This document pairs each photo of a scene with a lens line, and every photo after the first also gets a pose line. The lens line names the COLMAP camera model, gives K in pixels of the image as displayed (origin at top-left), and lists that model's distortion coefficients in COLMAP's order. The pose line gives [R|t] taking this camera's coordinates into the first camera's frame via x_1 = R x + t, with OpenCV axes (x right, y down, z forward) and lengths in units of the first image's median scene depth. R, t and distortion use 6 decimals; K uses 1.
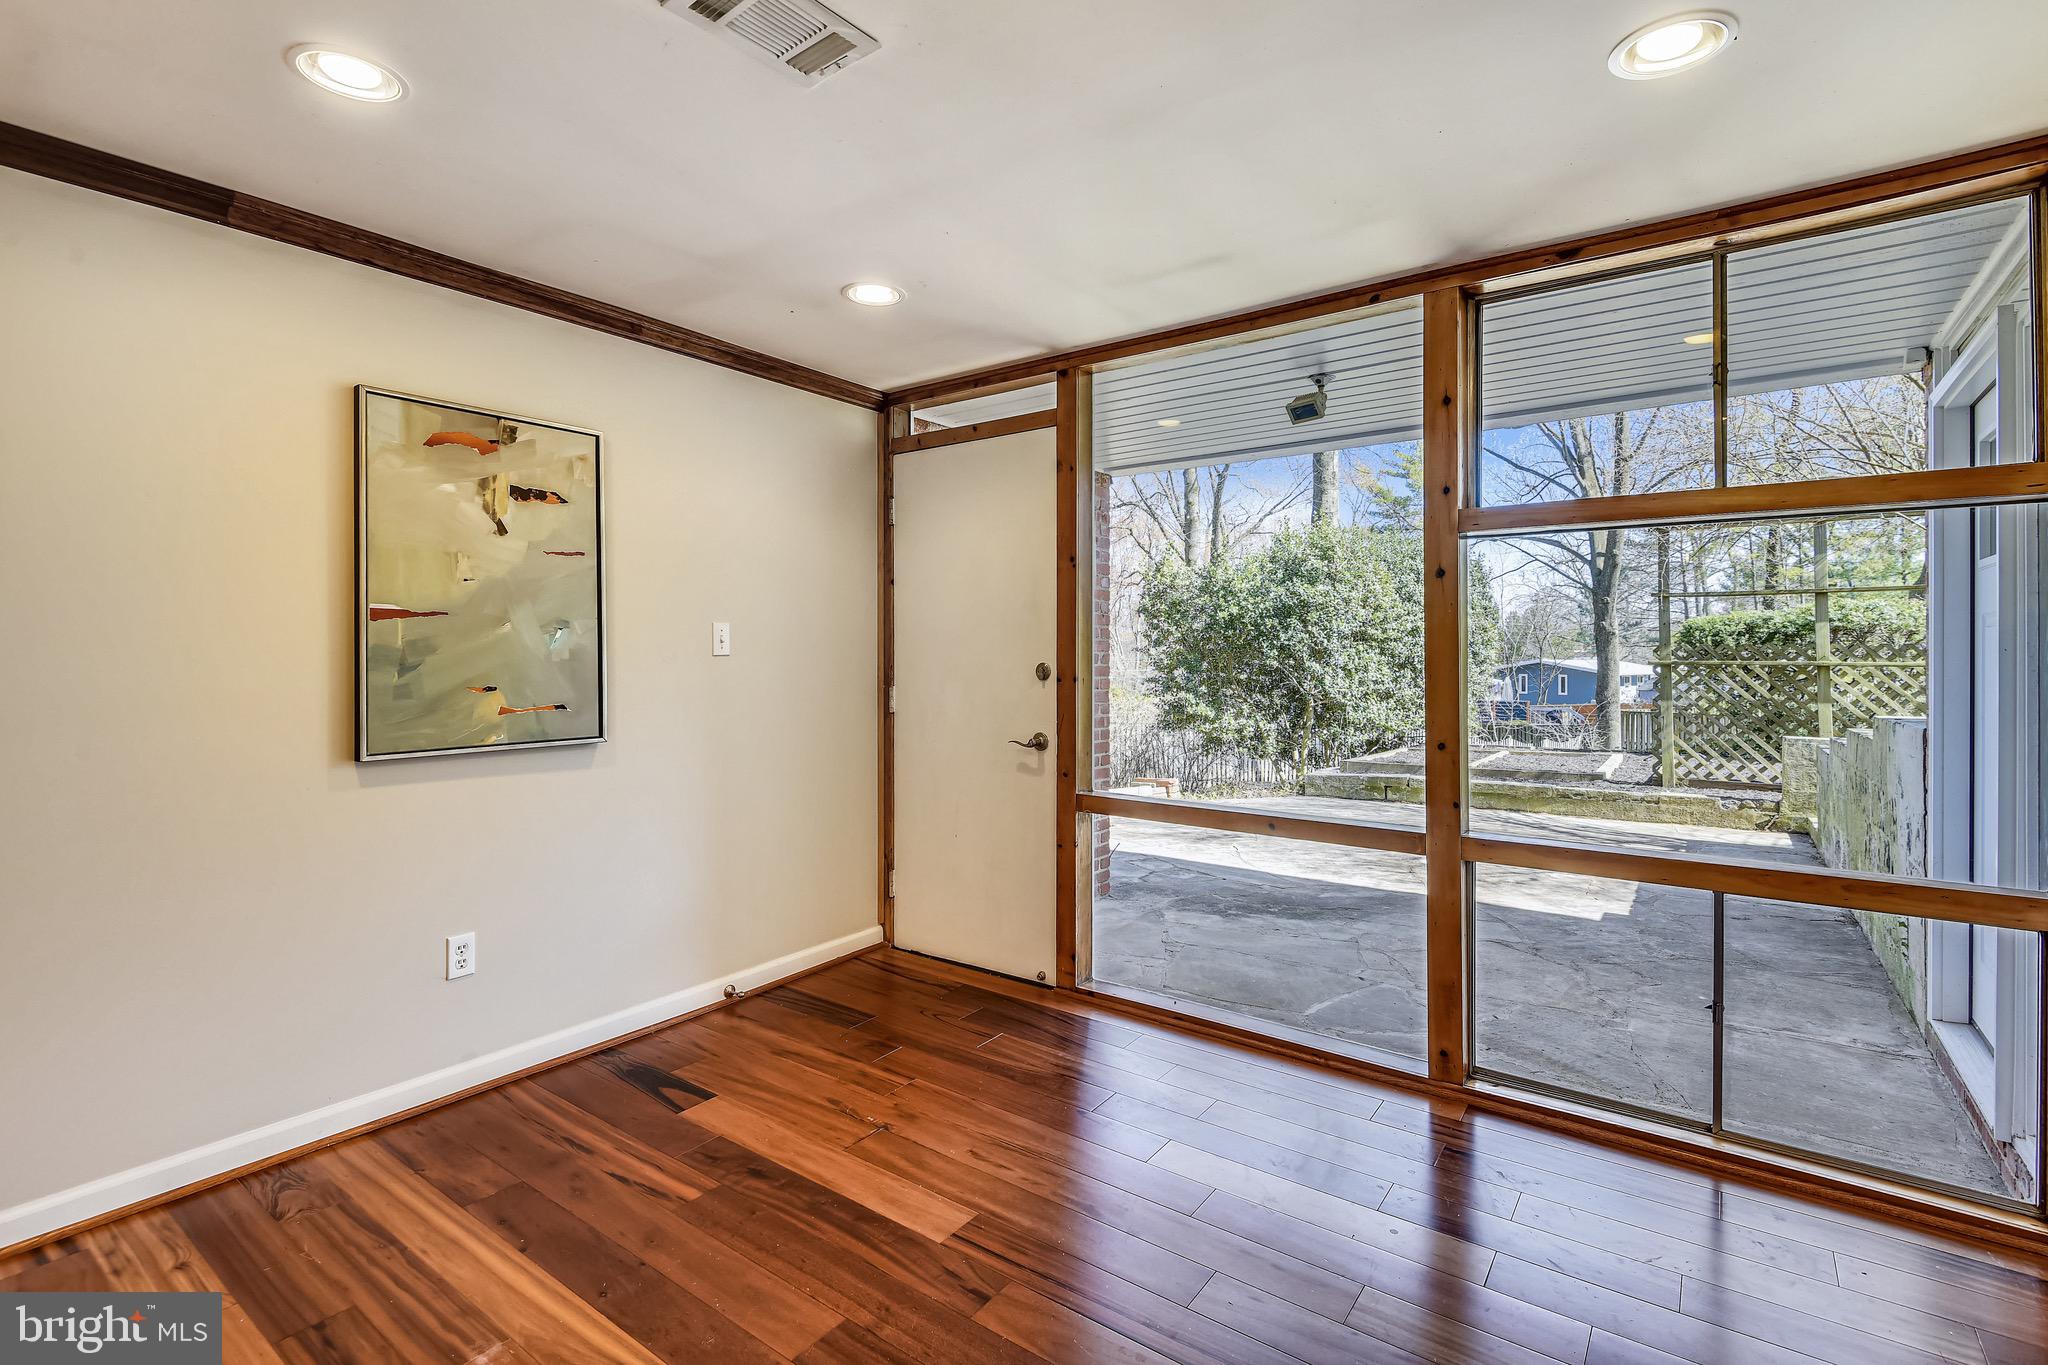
lens RADIAL K [[947.5, 0, 1026.8], [0, 947.5, 653.7], [0, 0, 1]] dist [0.004459, -0.007109]
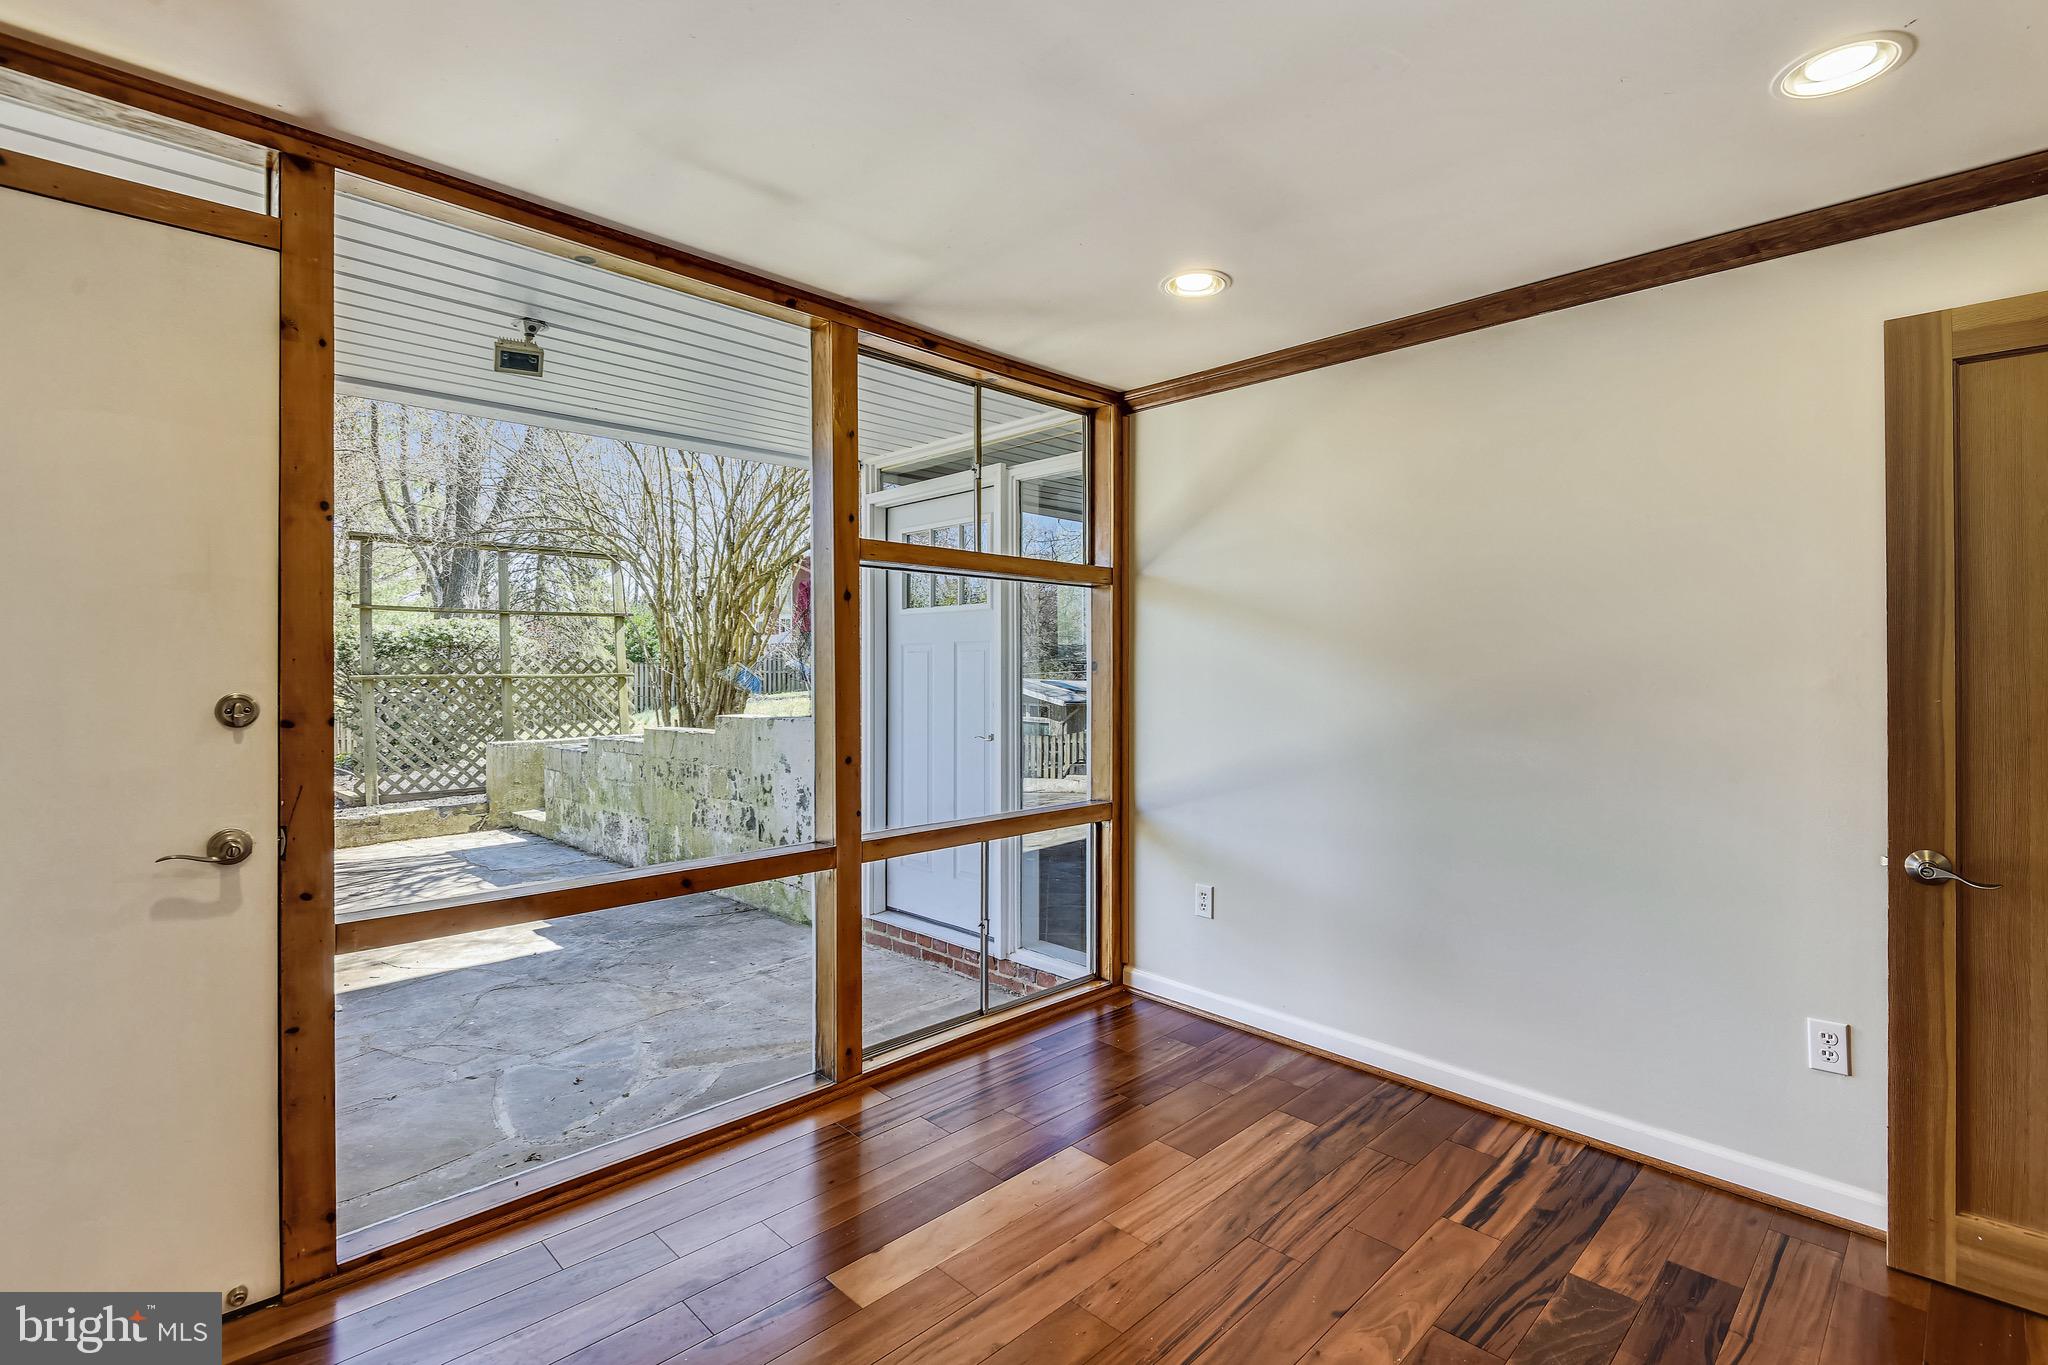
lens RADIAL K [[947.5, 0, 1010.5], [0, 947.5, 667.6], [0, 0, 1]] dist [0.004459, -0.007109]
pose [[0.139816, -0.002439, 0.990174, -0.436524], [-0.000025, 0.999997, 0.002466, -0.006143], [-0.990177, -0.000369, 0.139816, 0.510191]]
